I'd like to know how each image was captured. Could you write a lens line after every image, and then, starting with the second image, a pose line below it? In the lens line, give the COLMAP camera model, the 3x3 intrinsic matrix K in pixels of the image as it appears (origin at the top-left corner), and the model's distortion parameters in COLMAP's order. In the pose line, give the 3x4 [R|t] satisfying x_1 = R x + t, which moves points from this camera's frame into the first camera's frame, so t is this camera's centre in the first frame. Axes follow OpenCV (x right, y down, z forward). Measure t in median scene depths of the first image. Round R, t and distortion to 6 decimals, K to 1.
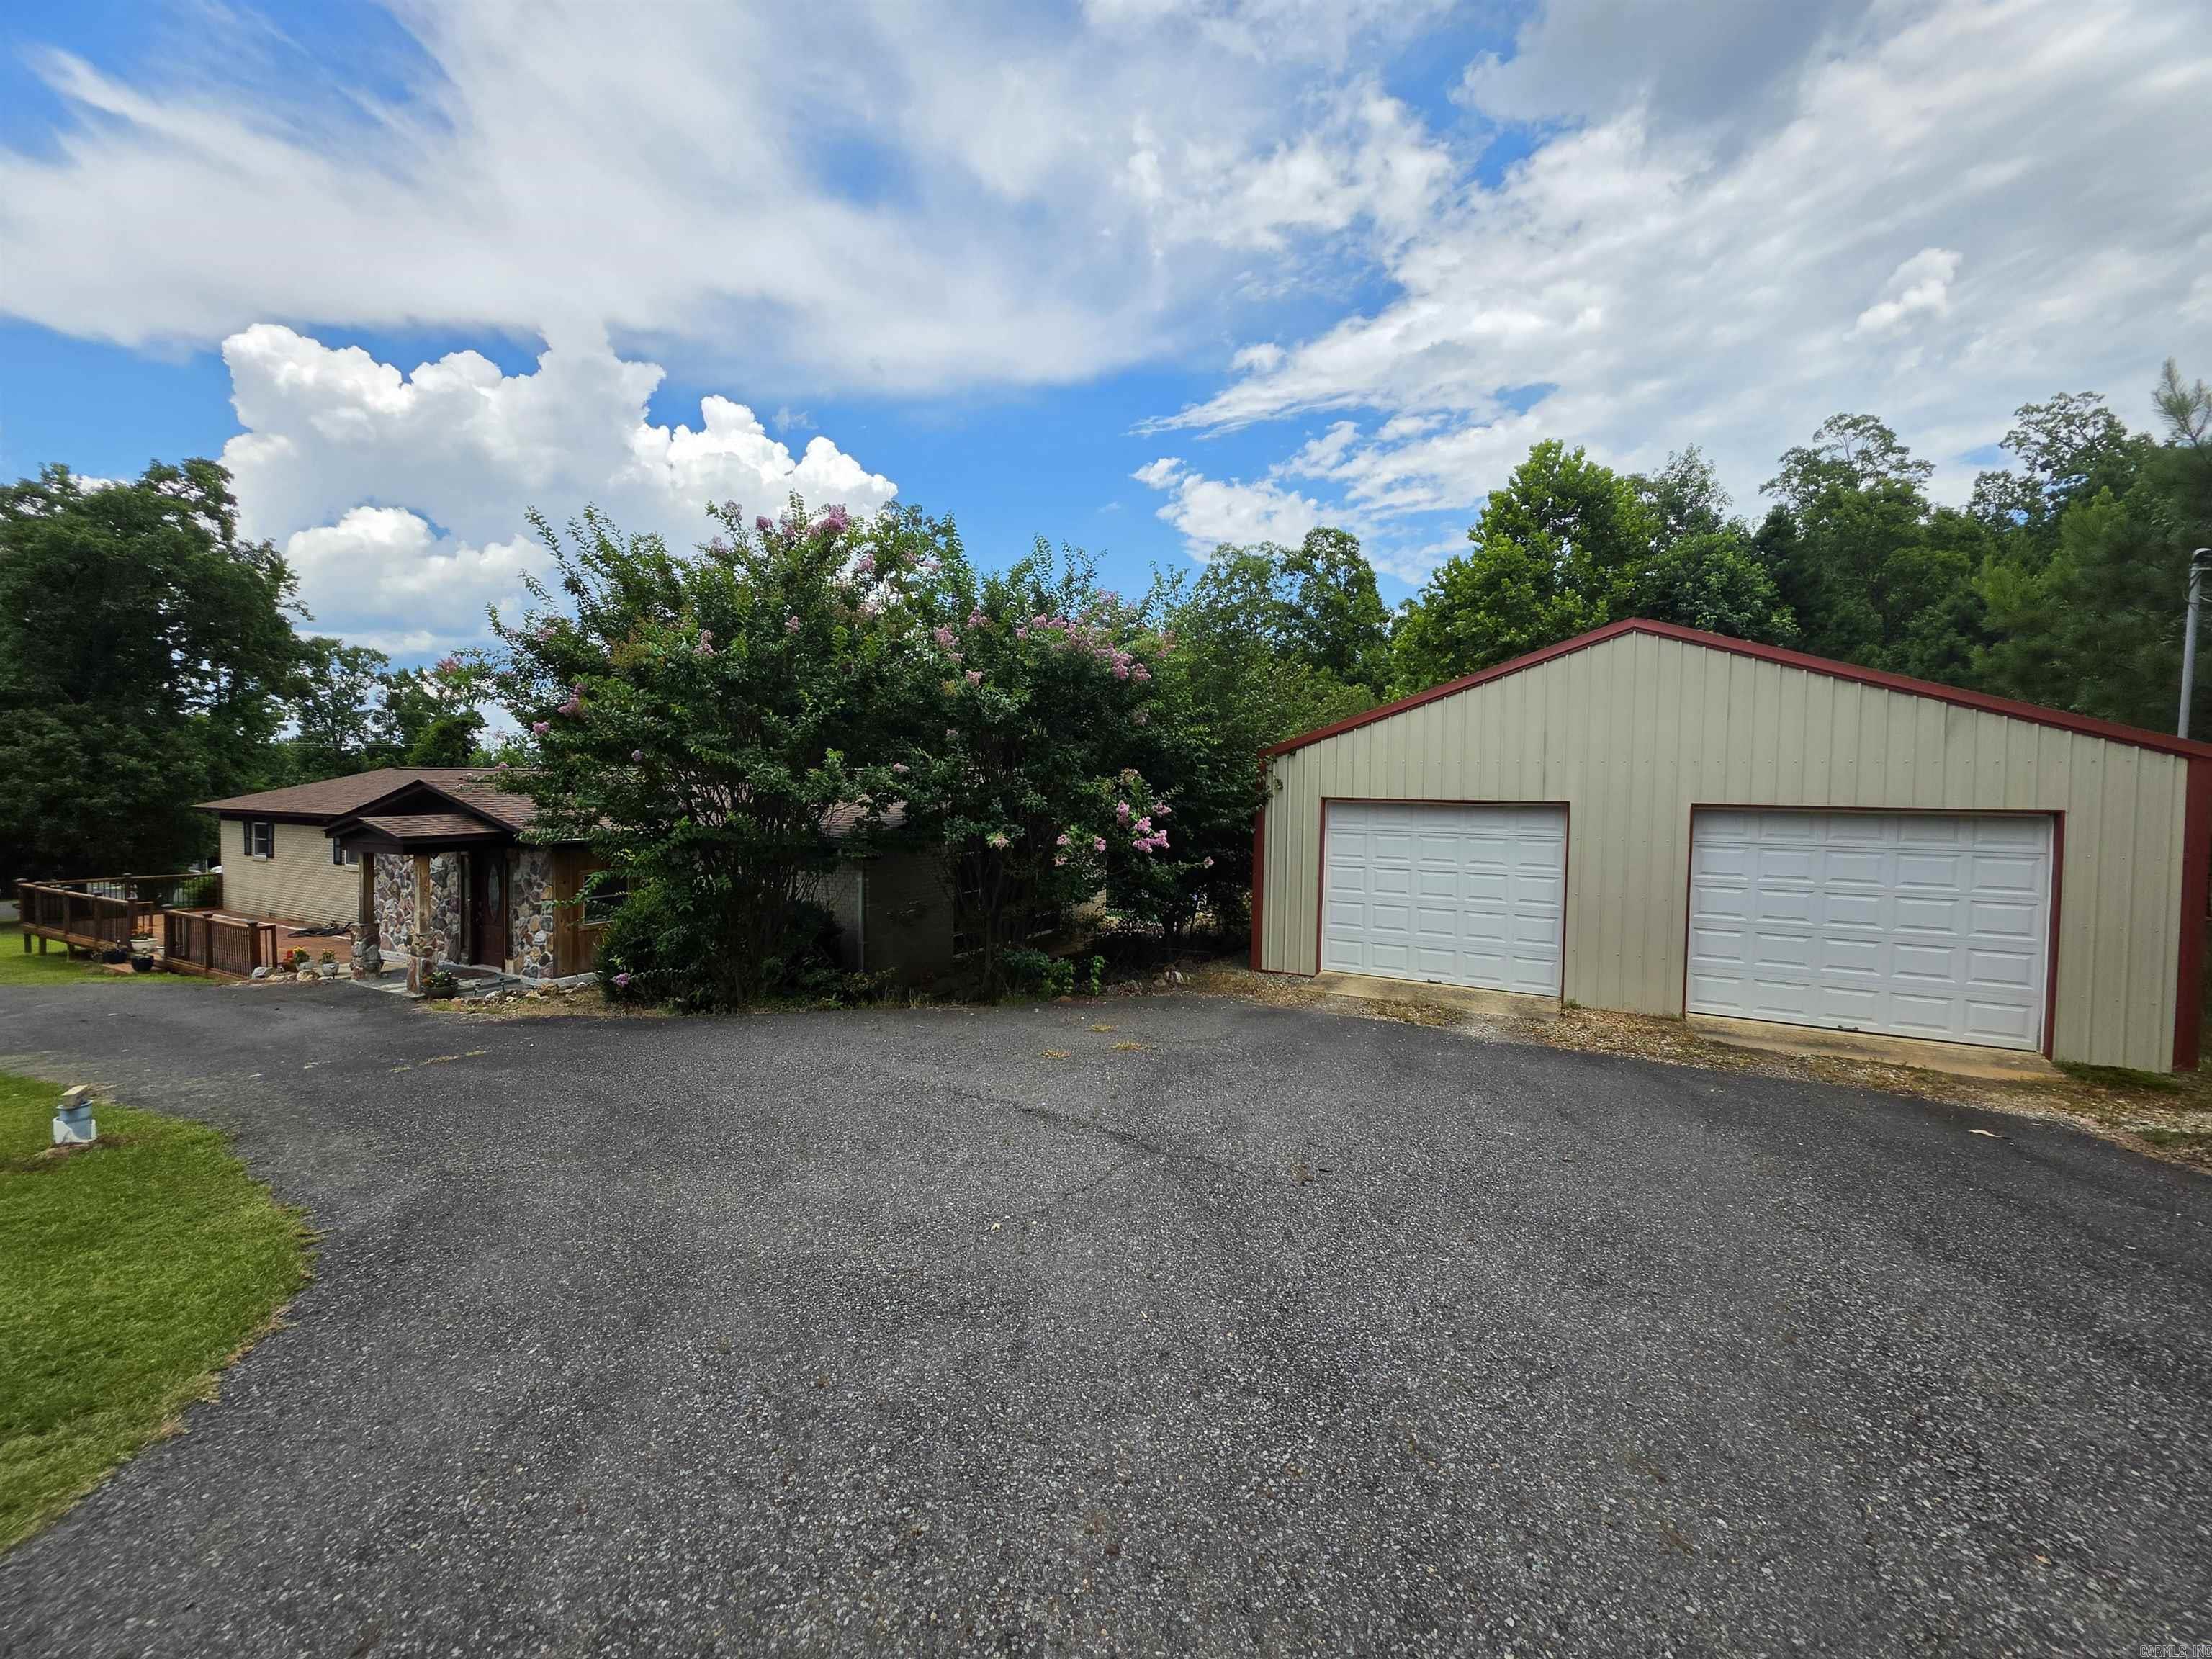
lens RADIAL K [[883.0, 0, 1095.9], [0, 883.0, 816.5], [0, 0, 1]] dist [-0.003628, 0.000757]
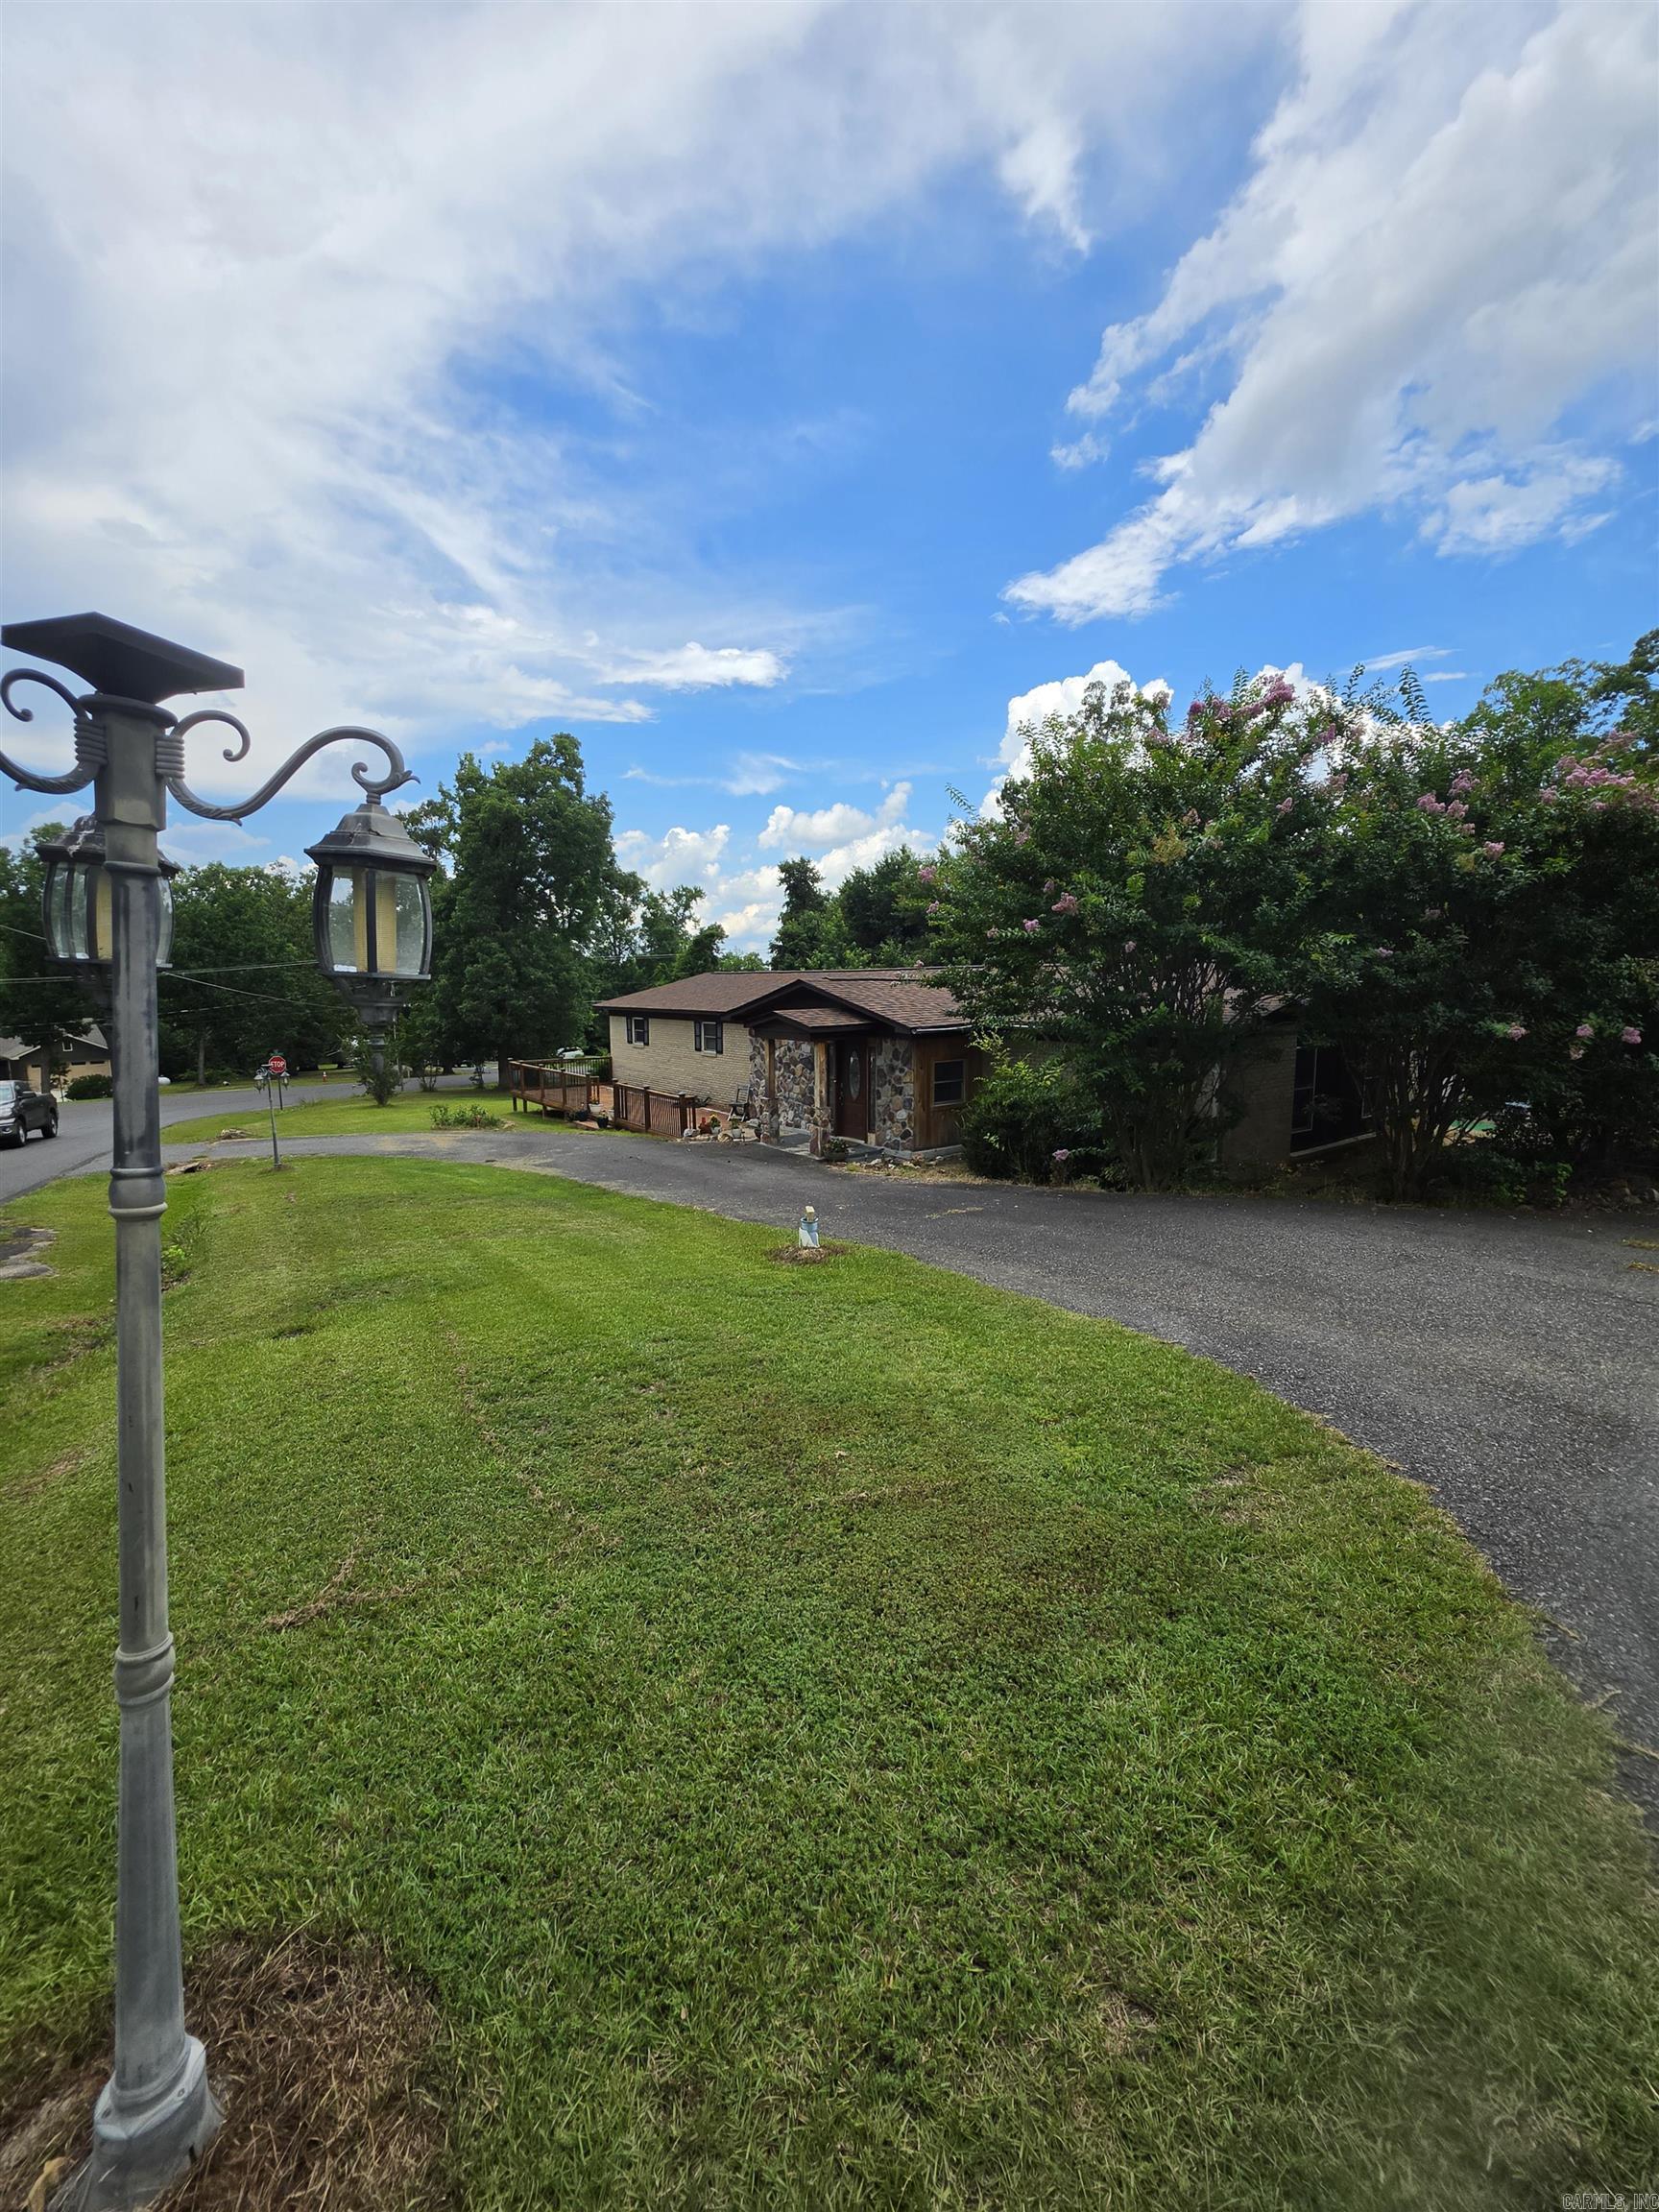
lens RADIAL K [[883.0, 0, 840.7], [0, 883.0, 1095.4], [0, 0, 1]] dist [-0.003628, 0.000757]
pose [[0.905798, 0.035266, -0.422240, -0.134099], [0.003643, 0.995845, 0.090990, 0.003895], [0.423695, -0.083957, 0.901906, -0.043110]]
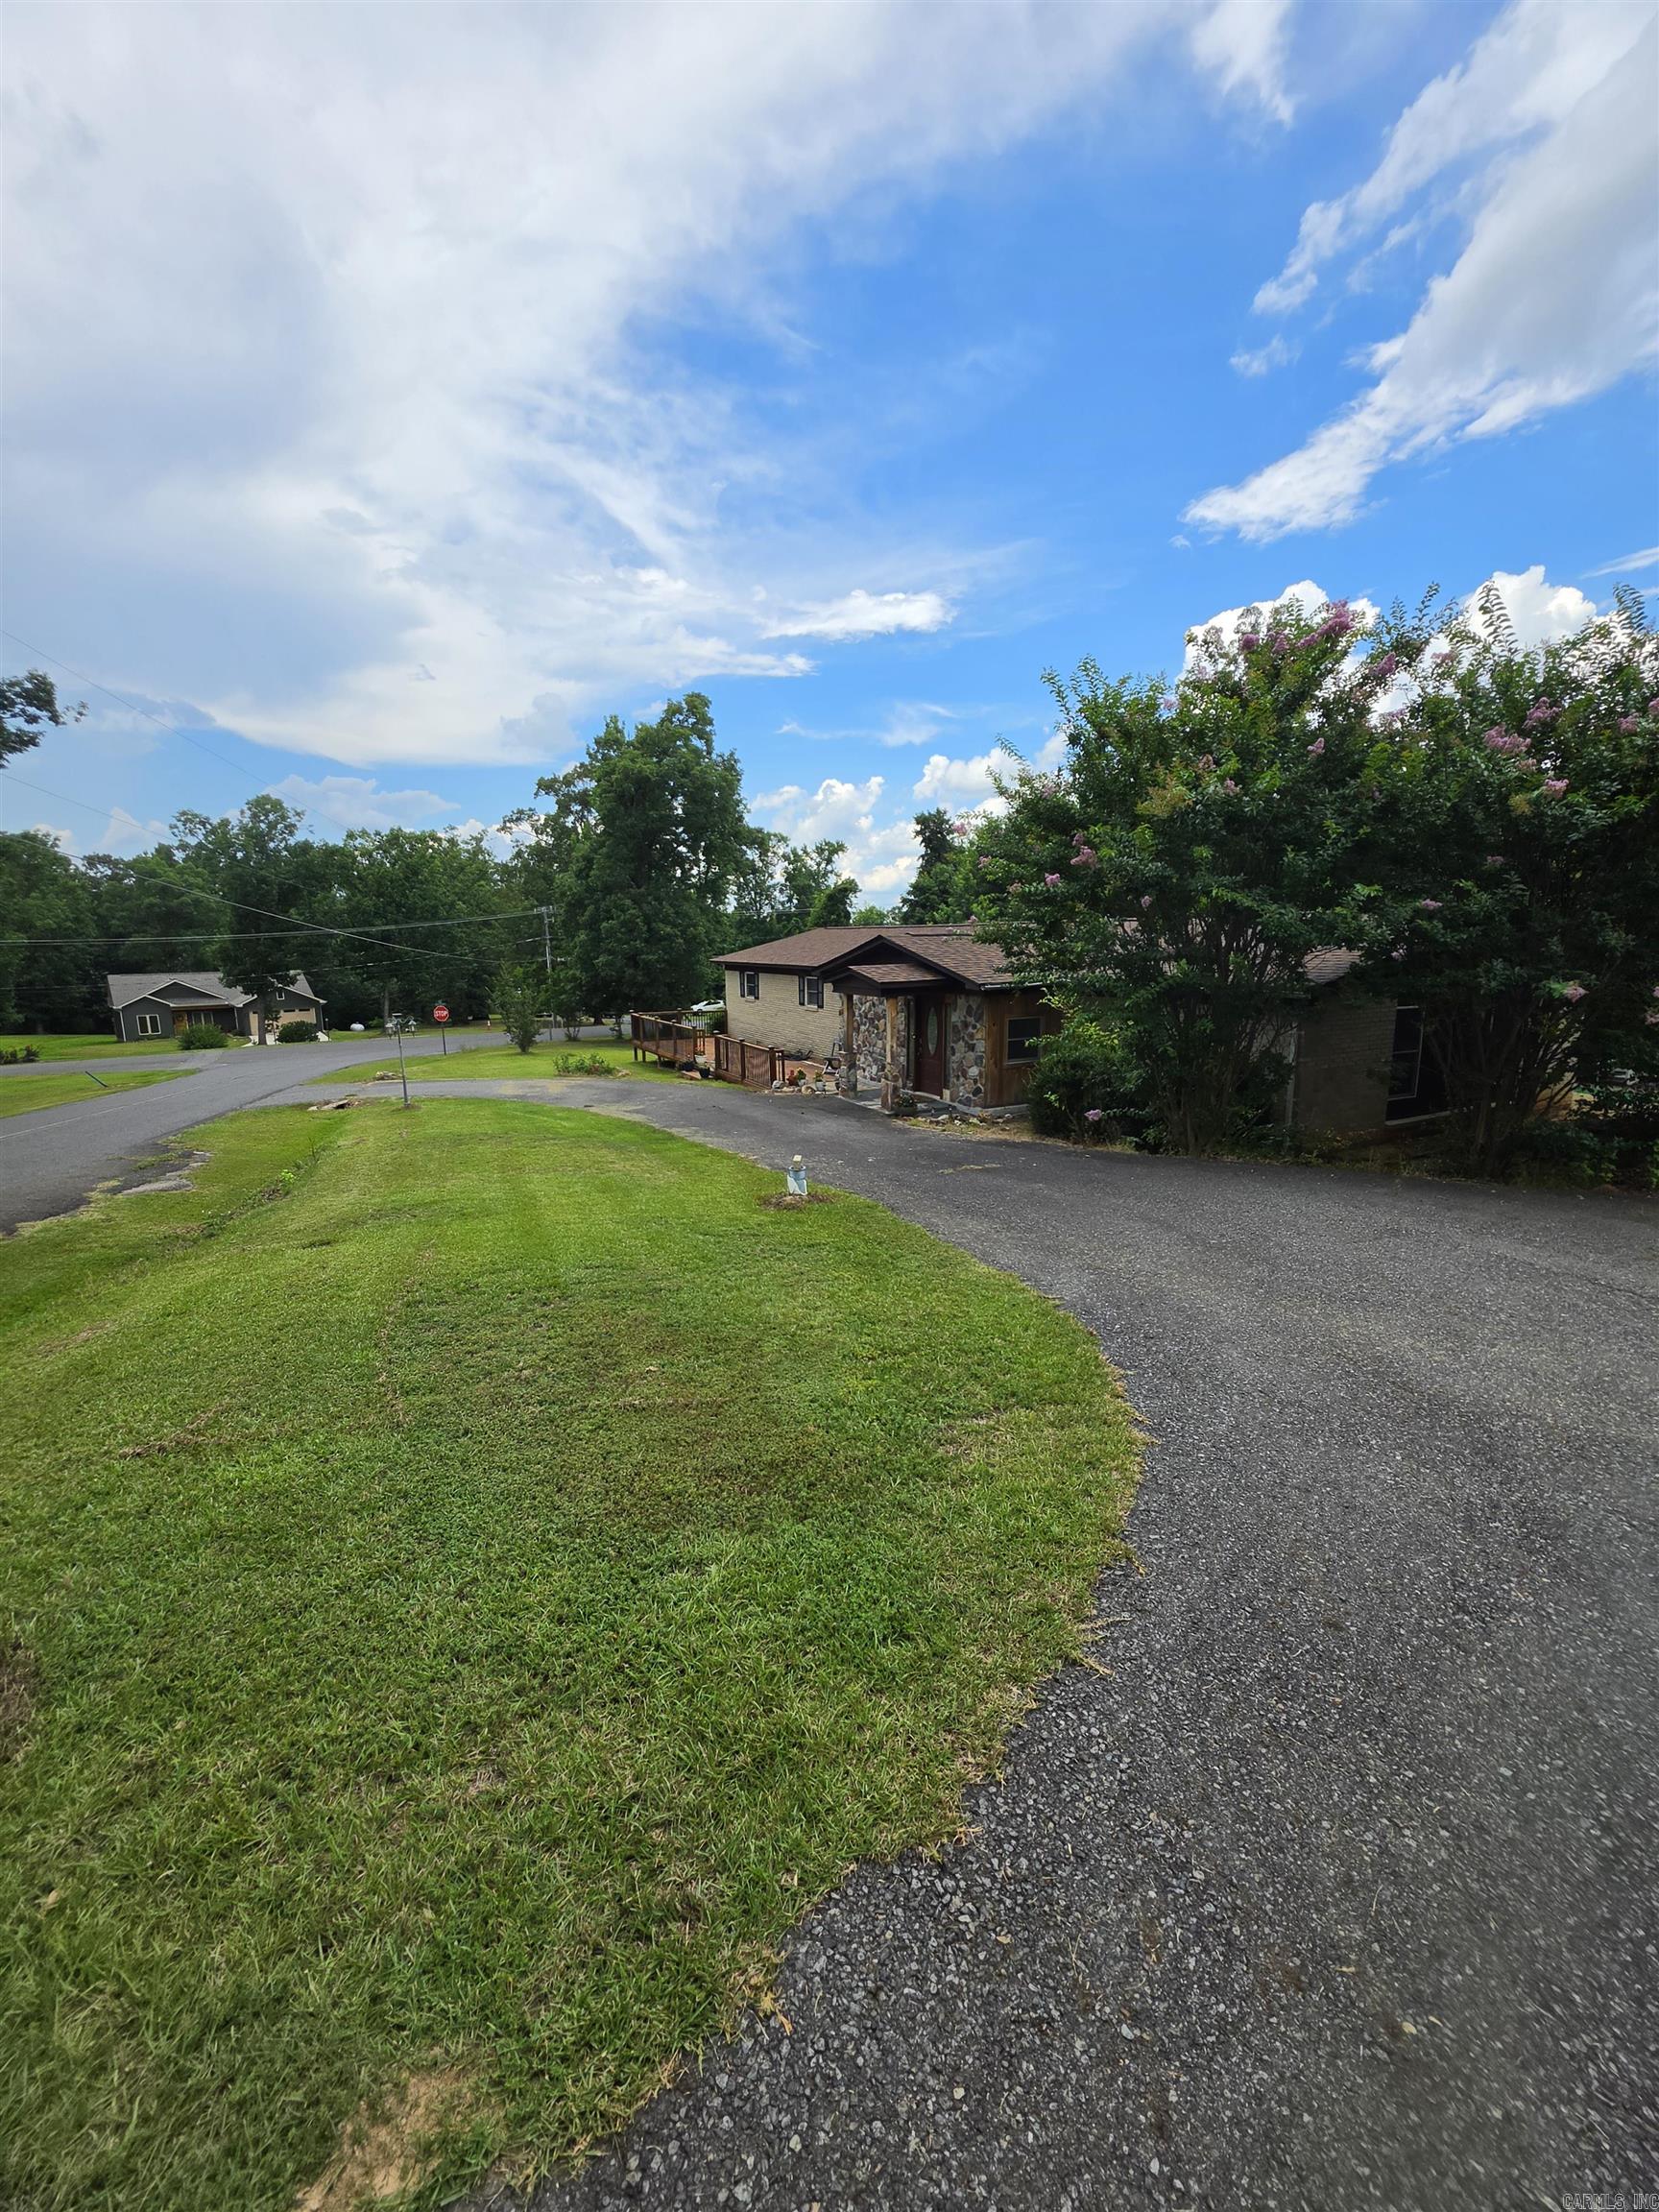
lens RADIAL K [[886.3, 0, 840.5], [0, 886.3, 1089.0], [0, 0, 1]] dist [-0.002778, 0.000492]
pose [[0.823119, 0.075372, -0.562845, -0.076301], [0.000582, 0.991040, 0.133563, 0.003355], [0.567869, -0.110265, 0.815700, -0.023819]]
